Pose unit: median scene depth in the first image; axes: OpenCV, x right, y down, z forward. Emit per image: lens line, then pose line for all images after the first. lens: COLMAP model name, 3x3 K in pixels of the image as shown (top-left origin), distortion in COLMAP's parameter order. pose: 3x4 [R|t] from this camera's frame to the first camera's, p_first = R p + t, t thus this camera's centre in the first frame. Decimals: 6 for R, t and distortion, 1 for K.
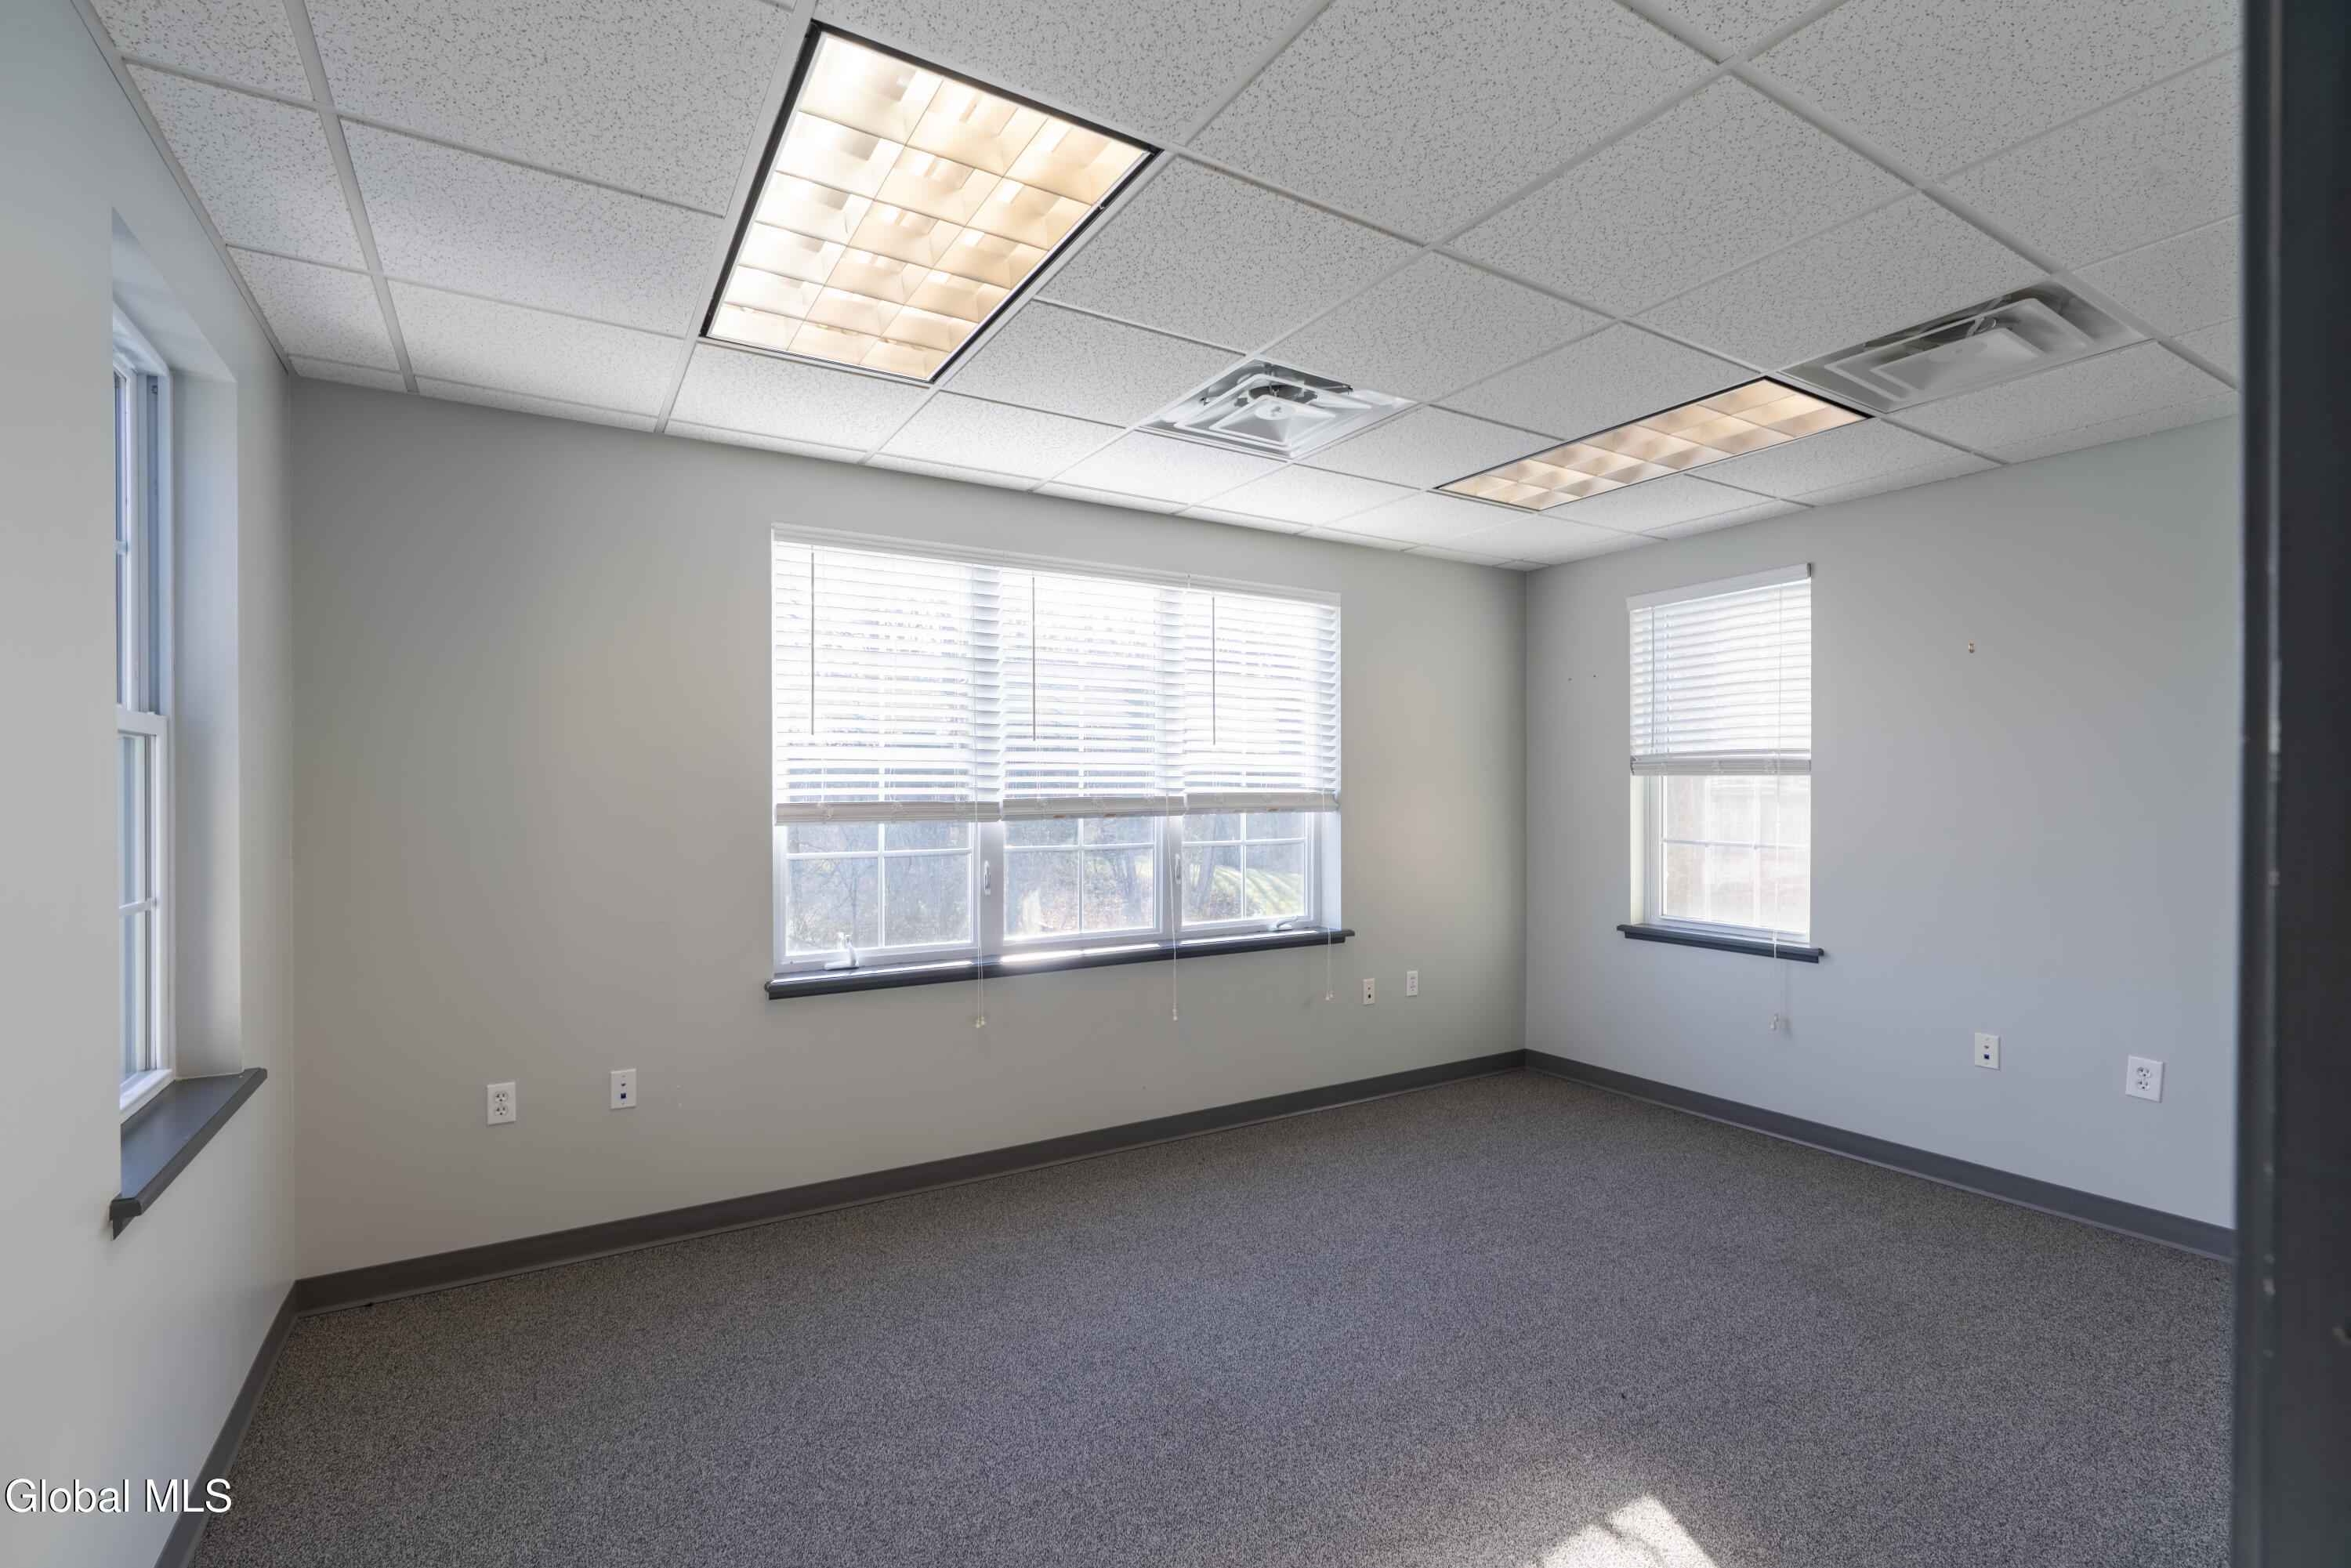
lens RADIAL K [[1038.4, 0, 1175.5], [0, 1038.4, 784.0], [0, 0, 1]] dist [0.000348, -0.000008]
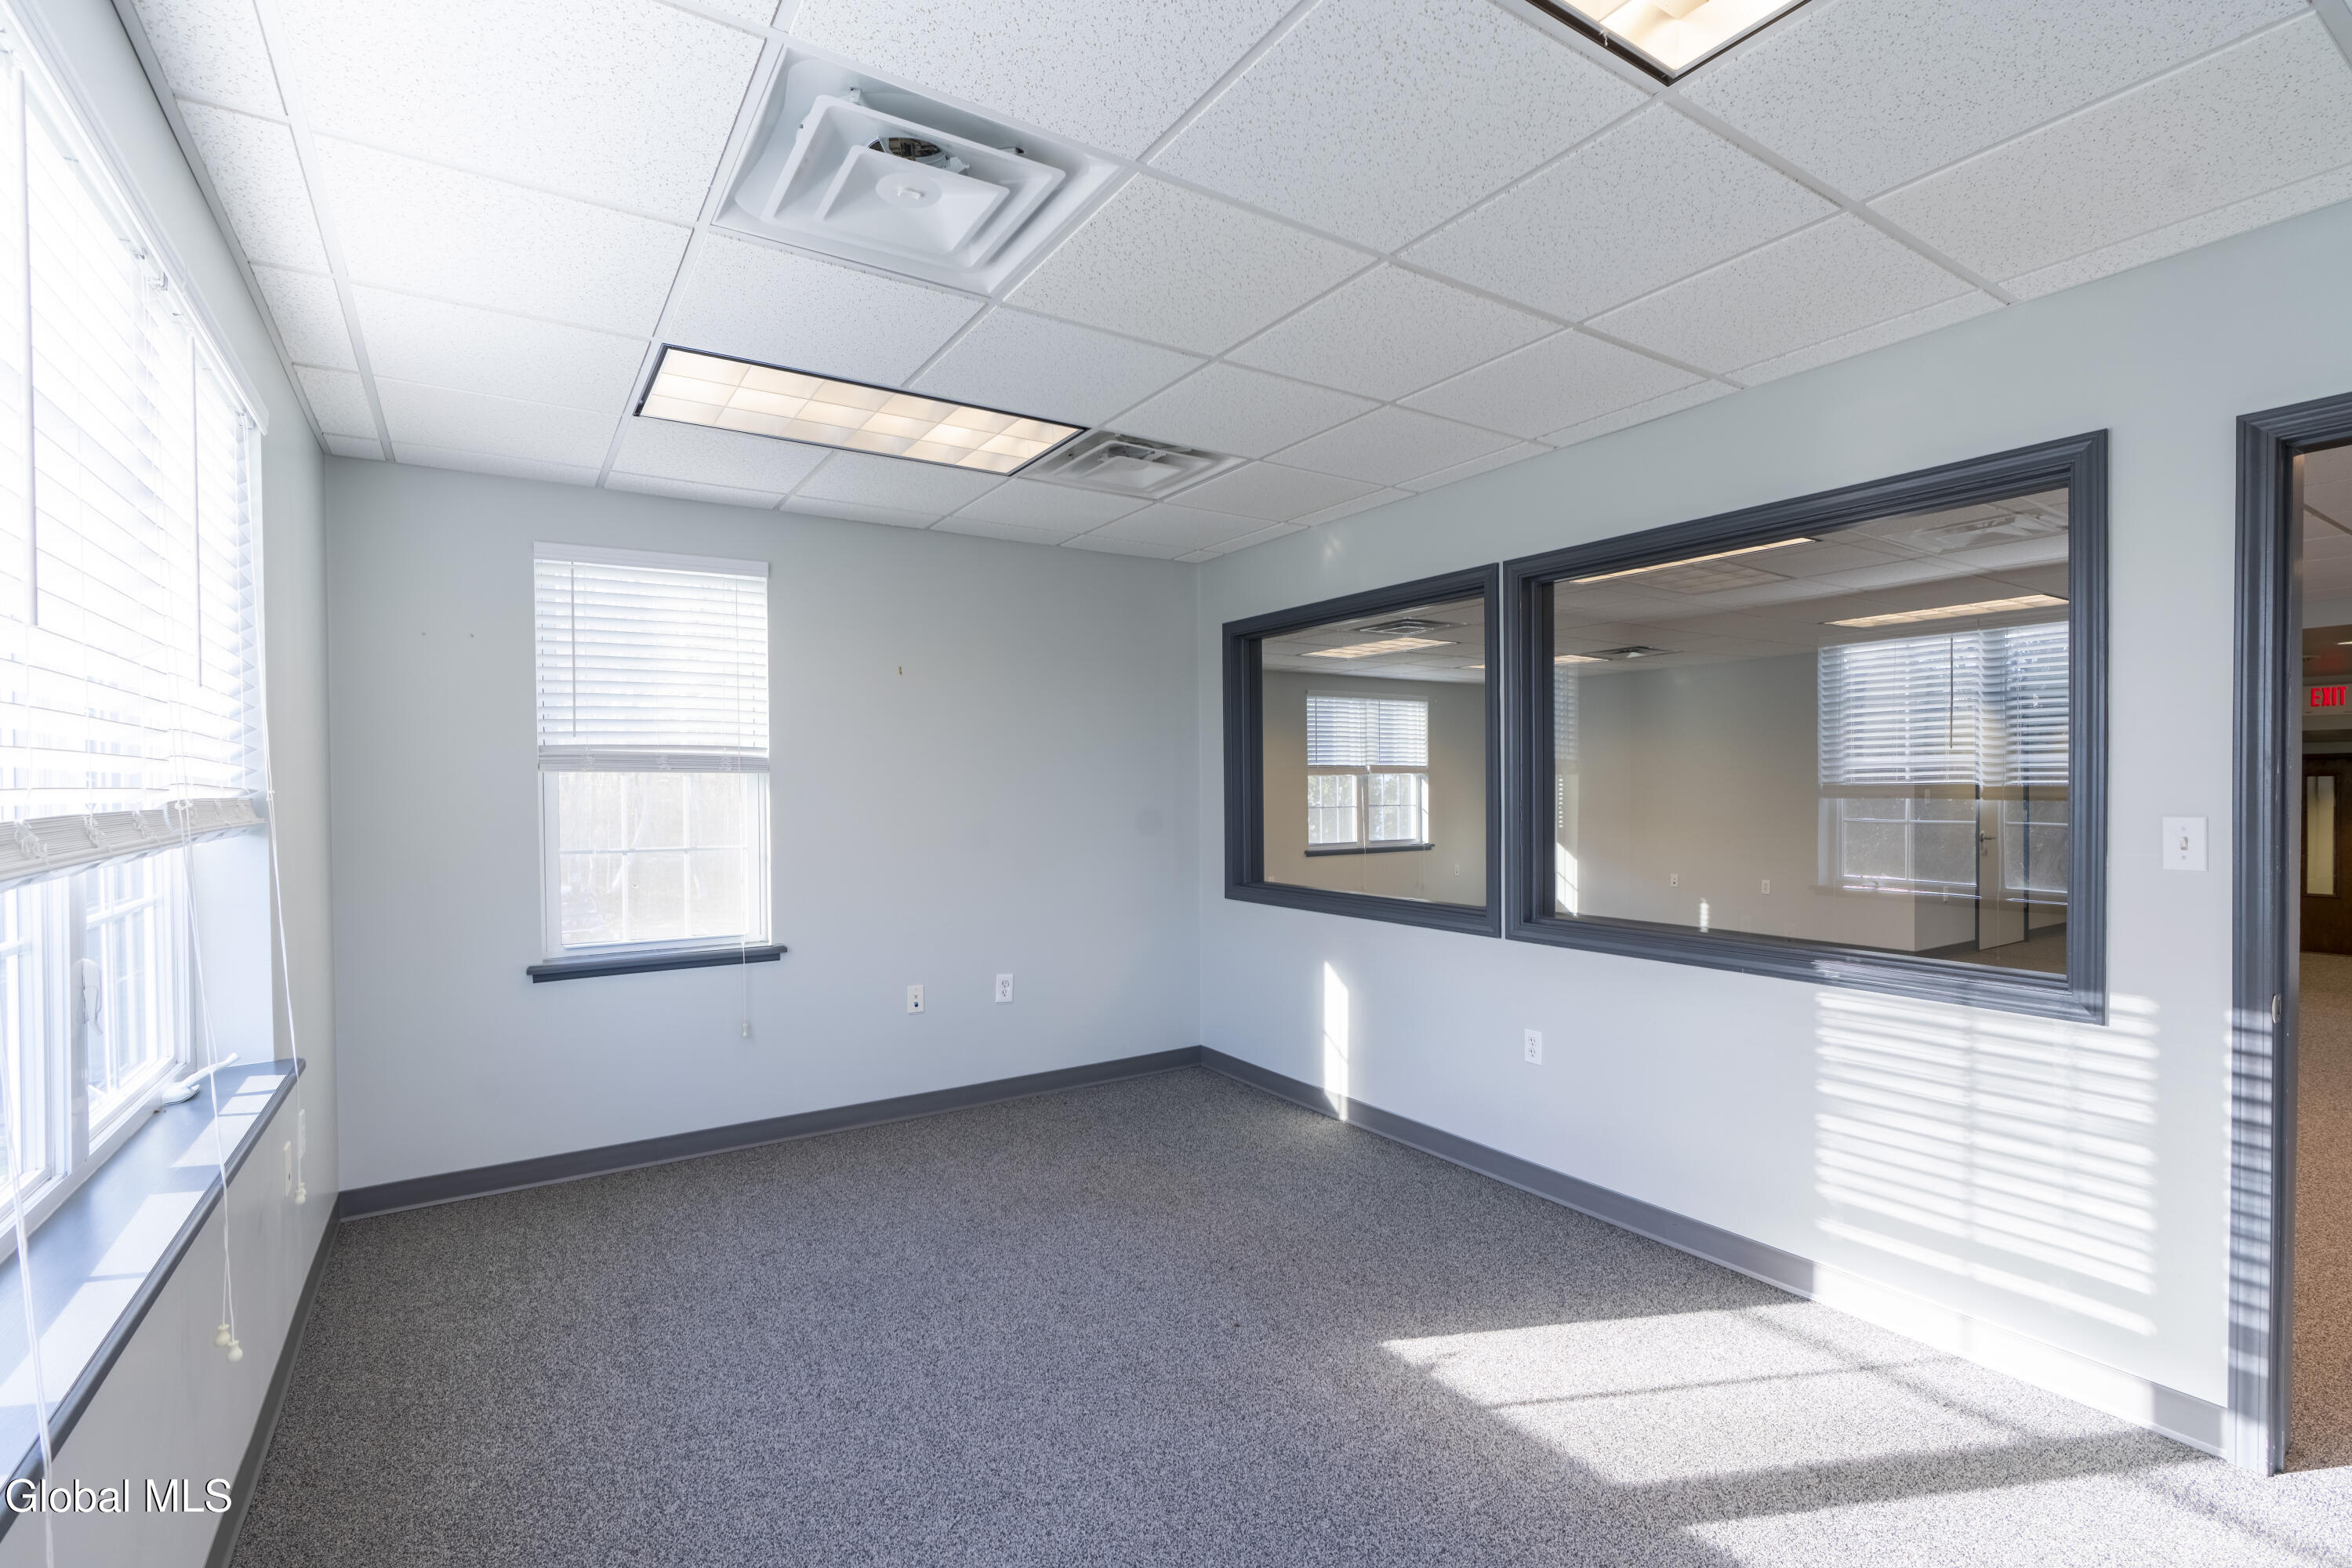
lens RADIAL K [[1038.9, 0, 1176.0], [0, 1038.9, 784.0], [0, 0, 1]] dist [0.000348, -0.000008]
pose [[-0.003544, 0.001085, 0.999993, -0.395201], [0.001675, 0.999998, -0.001079, 0.002670], [-0.999992, 0.001672, -0.003546, 0.609466]]
